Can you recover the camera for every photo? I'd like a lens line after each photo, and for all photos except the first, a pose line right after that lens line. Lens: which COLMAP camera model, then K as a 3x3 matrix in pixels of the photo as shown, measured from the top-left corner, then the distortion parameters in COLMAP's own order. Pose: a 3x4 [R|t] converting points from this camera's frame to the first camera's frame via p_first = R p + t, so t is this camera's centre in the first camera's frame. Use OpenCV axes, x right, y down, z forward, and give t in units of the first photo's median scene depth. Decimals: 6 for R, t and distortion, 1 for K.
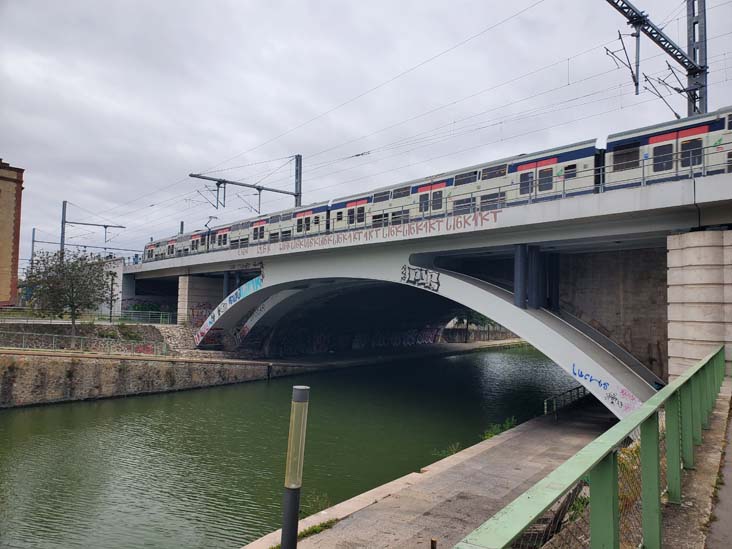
lens RADIAL K [[556.1, 0, 364.8], [0, 556.1, 278.3], [0, 0, 1]] dist [0.035046, -0.032354]
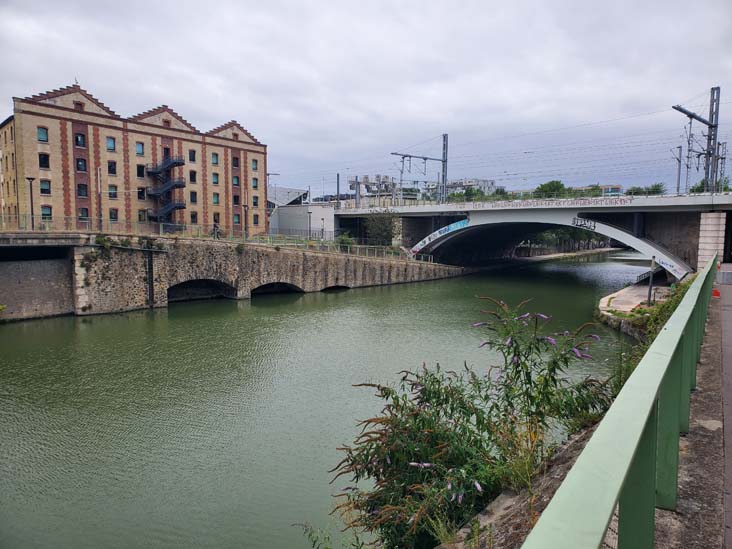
lens RADIAL K [[556.1, 0, 365.9], [0, 556.1, 287.2], [0, 0, 1]] dist [0.035046, -0.032354]
pose [[0.999320, -0.011888, 0.034903, -0.585545], [0.006222, 0.987395, 0.158155, -0.075780], [-0.036344, -0.157830, 0.986797, -0.837600]]
